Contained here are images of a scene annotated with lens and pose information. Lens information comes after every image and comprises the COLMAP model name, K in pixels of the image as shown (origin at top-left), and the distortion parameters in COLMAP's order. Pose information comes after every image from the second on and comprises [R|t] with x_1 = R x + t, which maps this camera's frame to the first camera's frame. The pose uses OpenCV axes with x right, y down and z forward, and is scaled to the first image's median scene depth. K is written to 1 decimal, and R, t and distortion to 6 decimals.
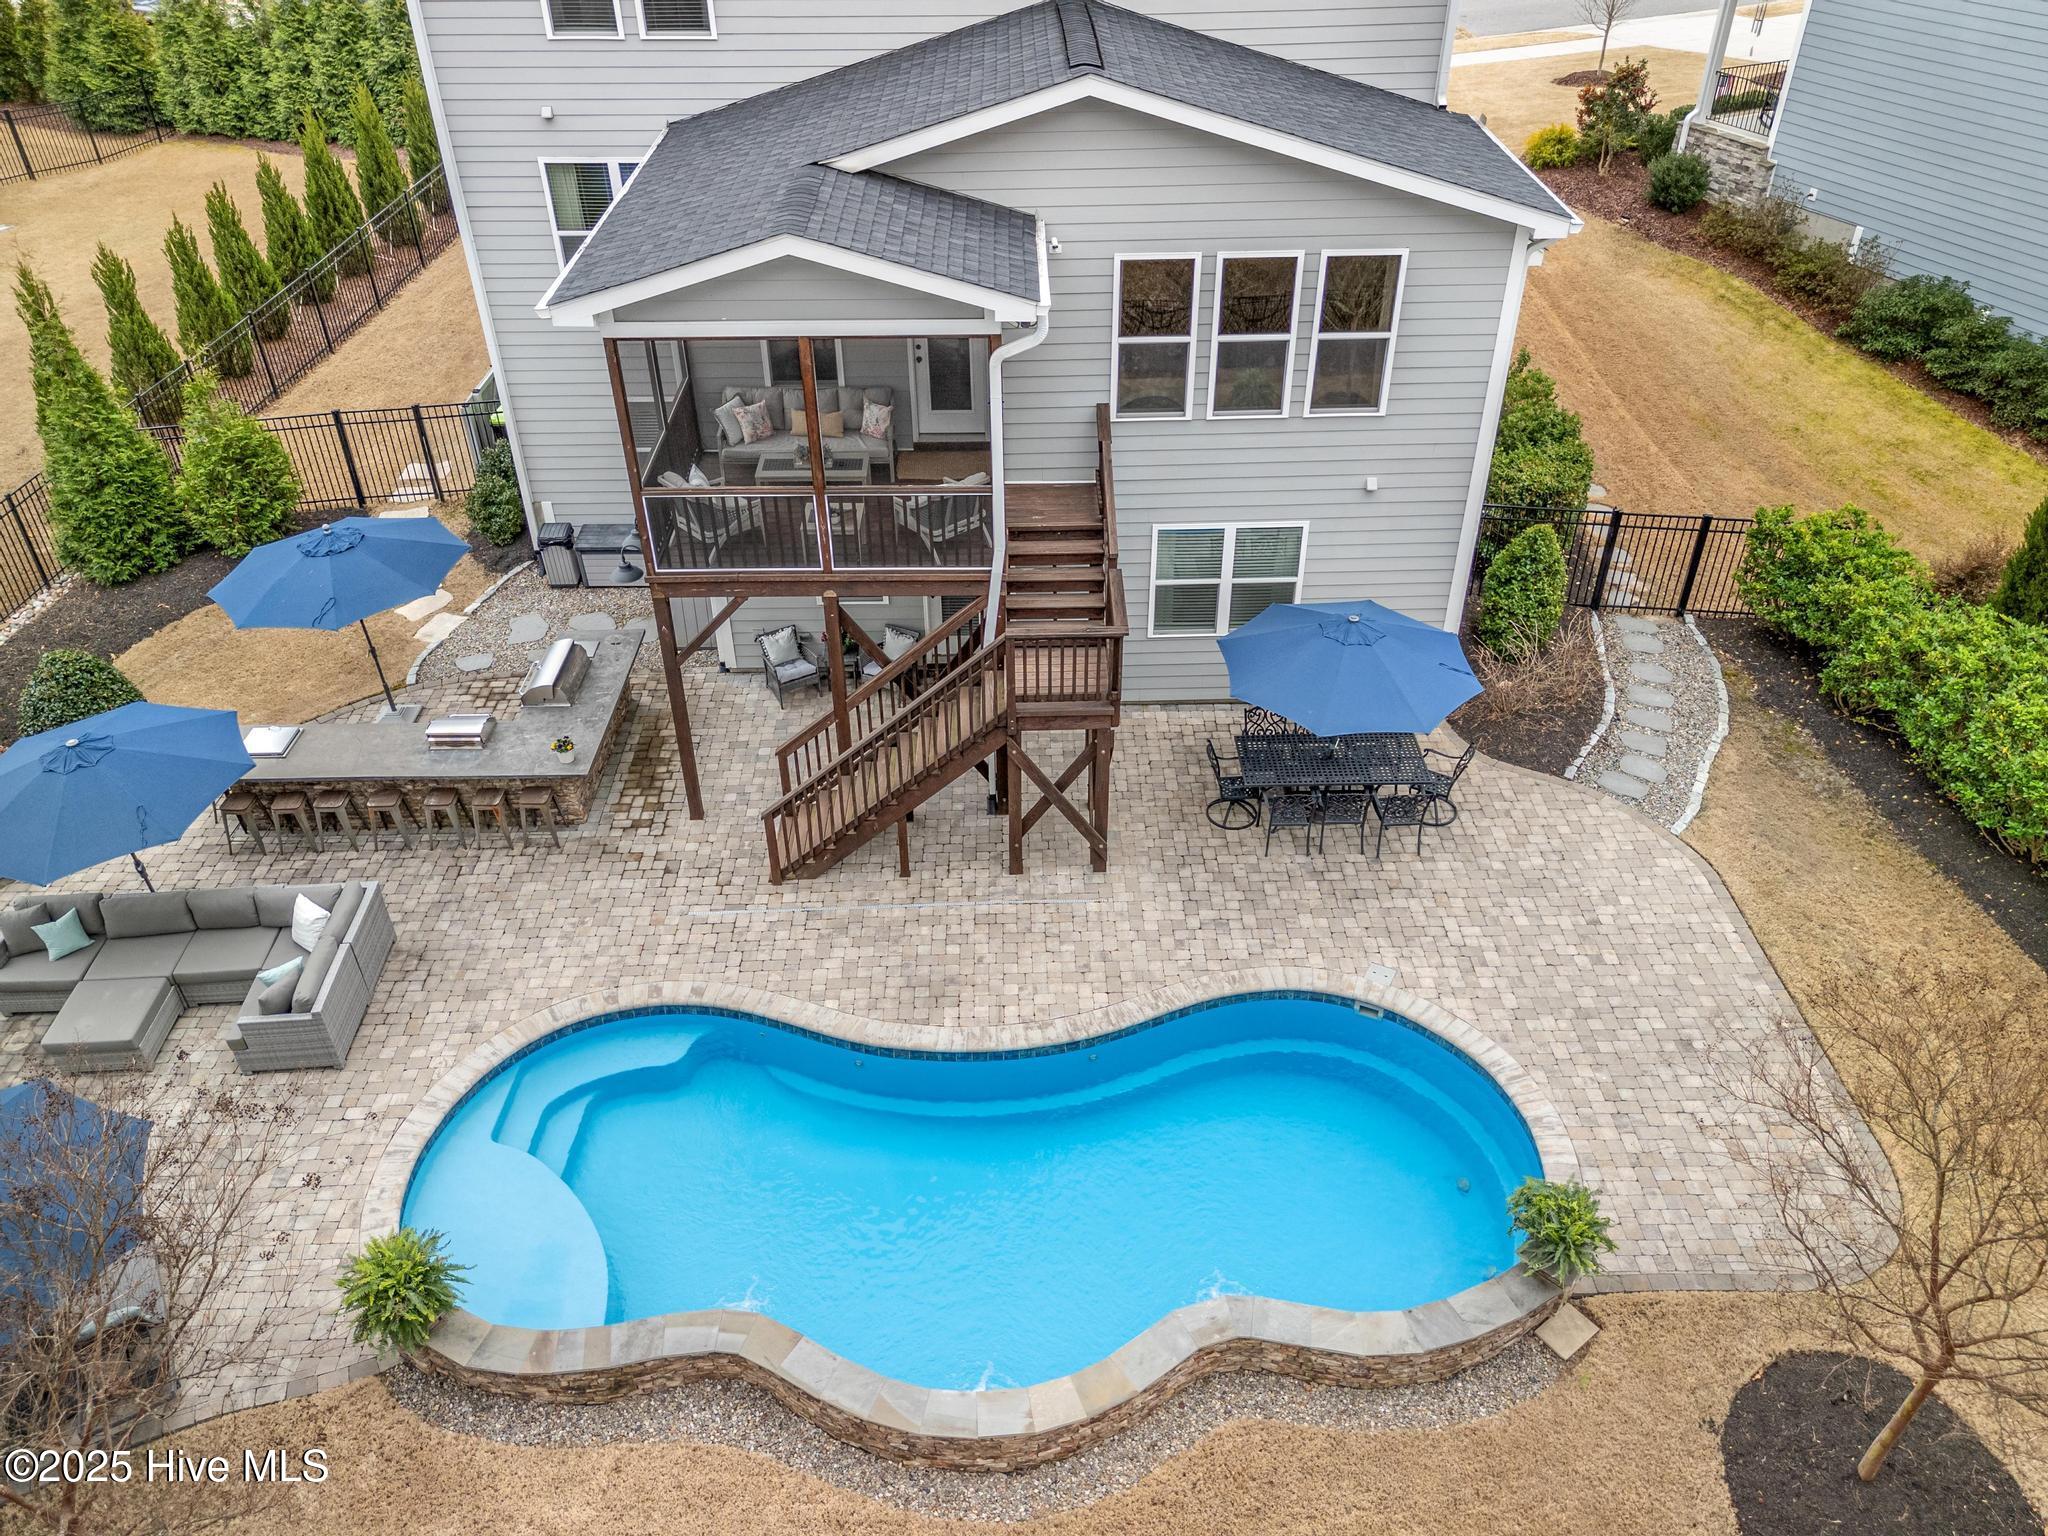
lens RADIAL K [[1494.6, 0, 1030.1], [0, 1494.6, 779.0], [0, 0, 1]] dist [0.081398, -0.089580]
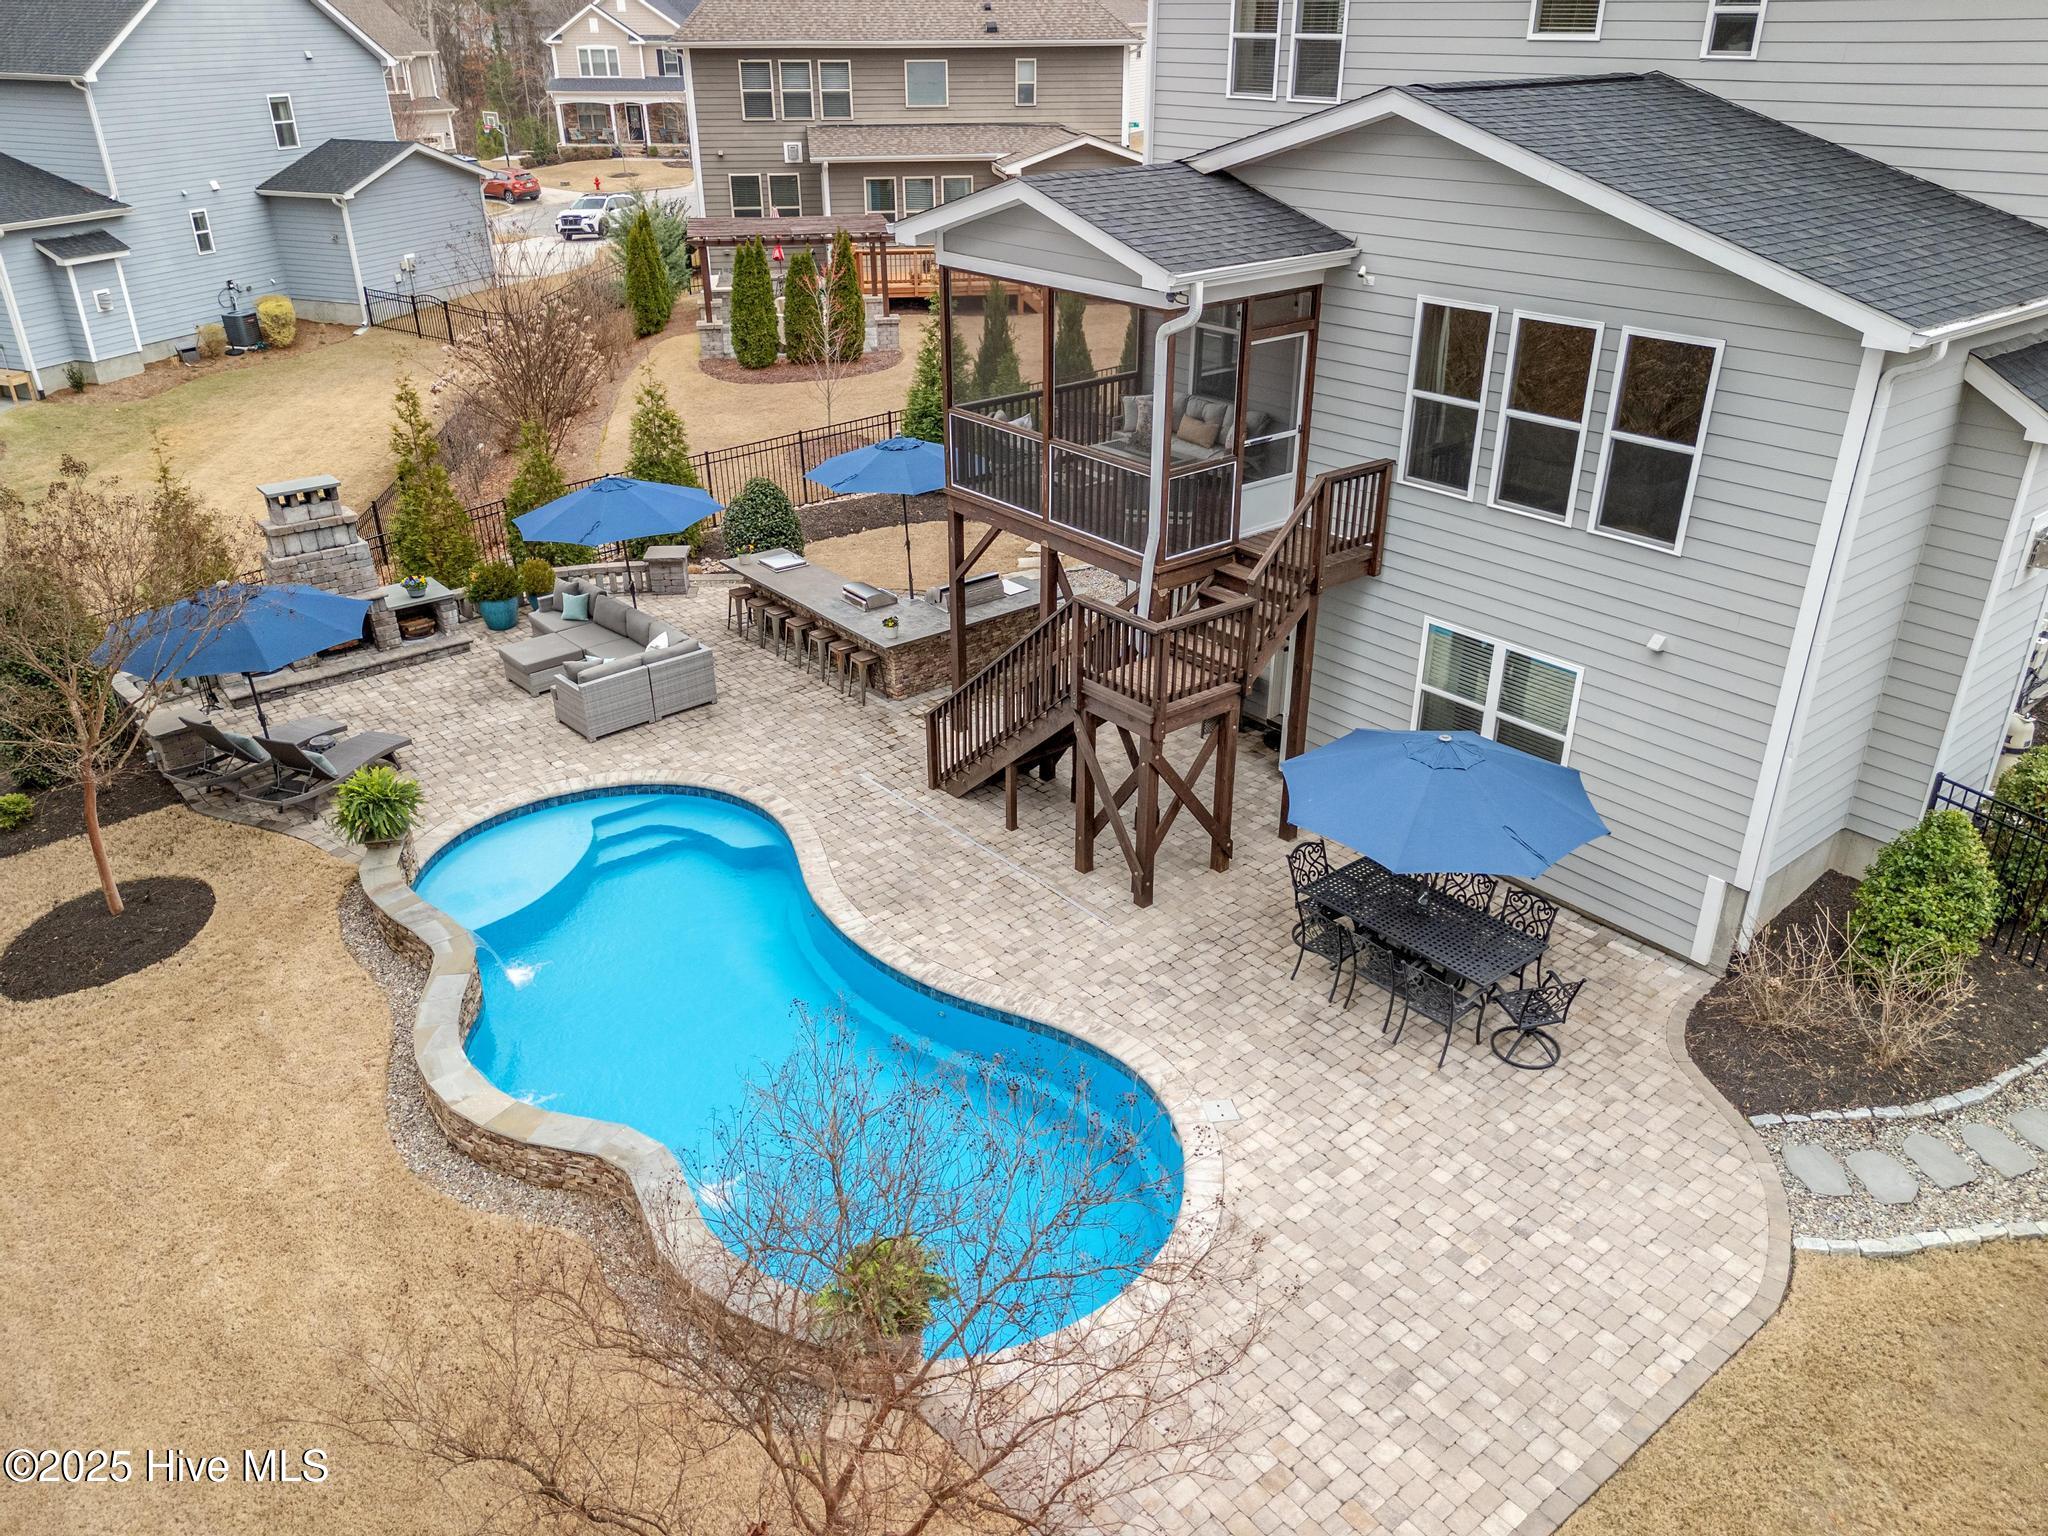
lens RADIAL K [[1494.6, 0, 1030.1], [0, 1494.6, 779.0], [0, 0, 1]] dist [0.081398, -0.089580]
pose [[0.619650, 0.363458, -0.695653, 0.640722], [-0.465657, 0.883720, 0.046935, -0.020099], [0.631821, 0.294852, 0.716843, 0.271023]]
